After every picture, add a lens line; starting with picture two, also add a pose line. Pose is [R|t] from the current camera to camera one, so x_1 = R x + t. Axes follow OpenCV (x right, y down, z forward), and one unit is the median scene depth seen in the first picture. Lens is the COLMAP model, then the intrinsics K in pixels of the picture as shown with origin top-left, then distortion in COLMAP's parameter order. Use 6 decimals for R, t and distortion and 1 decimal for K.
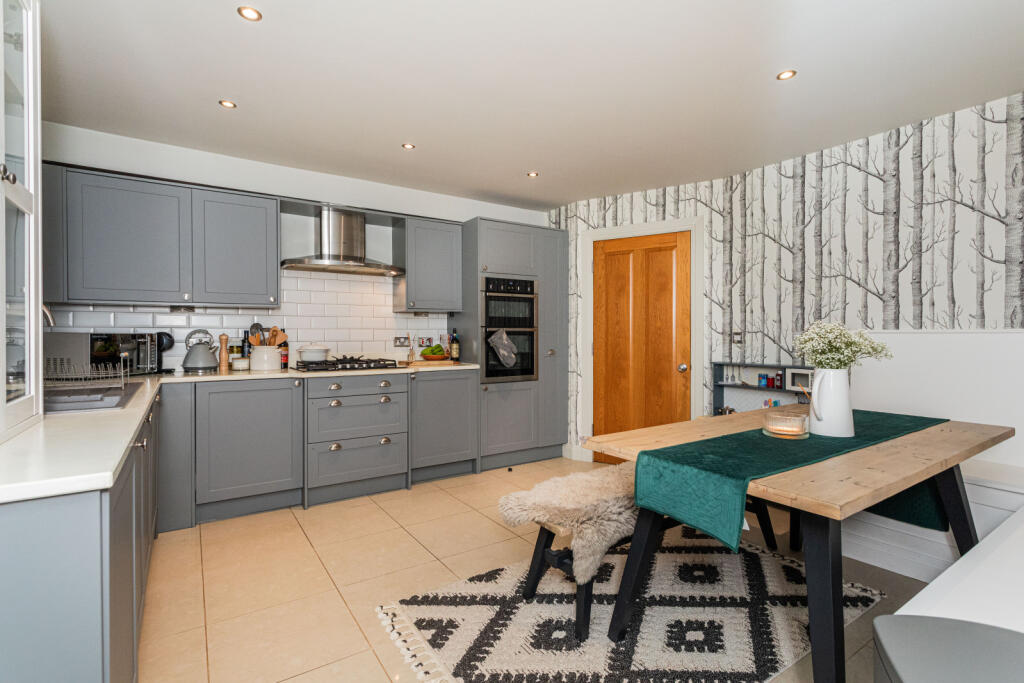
lens RADIAL K [[486.8, 0, 515.8], [0, 486.8, 341.1], [0, 0, 1]] dist [0.006288, 0.002445]
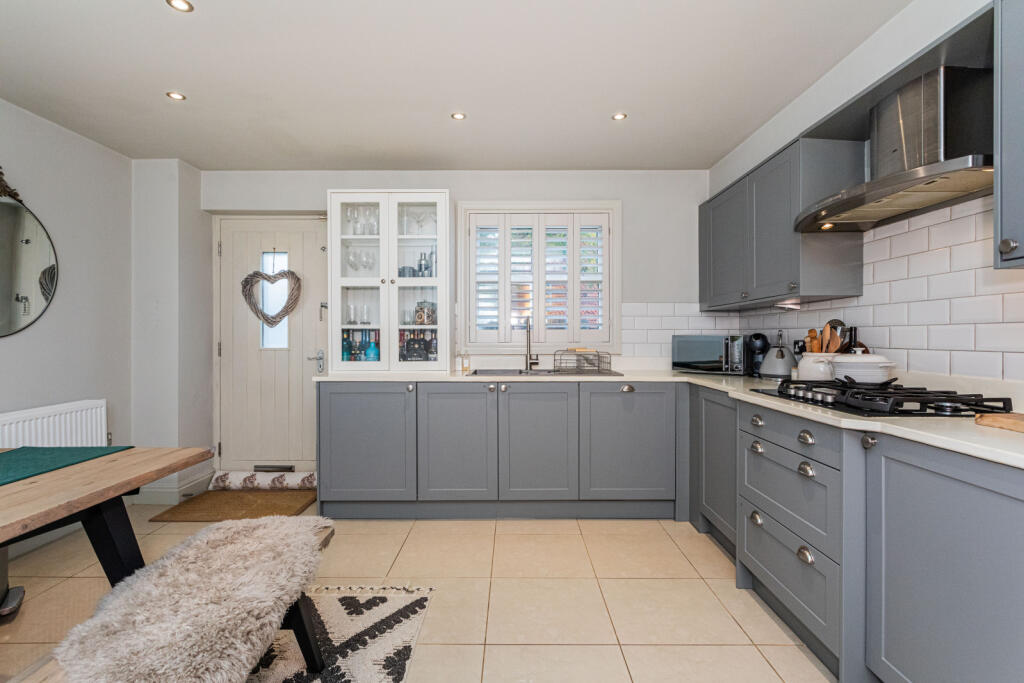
lens RADIAL K [[486.8, 0, 508.5], [0, 486.8, 340.3], [0, 0, 1]] dist [0.006288, 0.002445]
pose [[-0.573733, 0.004212, -0.819031, 0.256820], [-0.004428, 0.999956, 0.008243, -0.010536], [0.819030, 0.008356, -0.573690, 0.880422]]
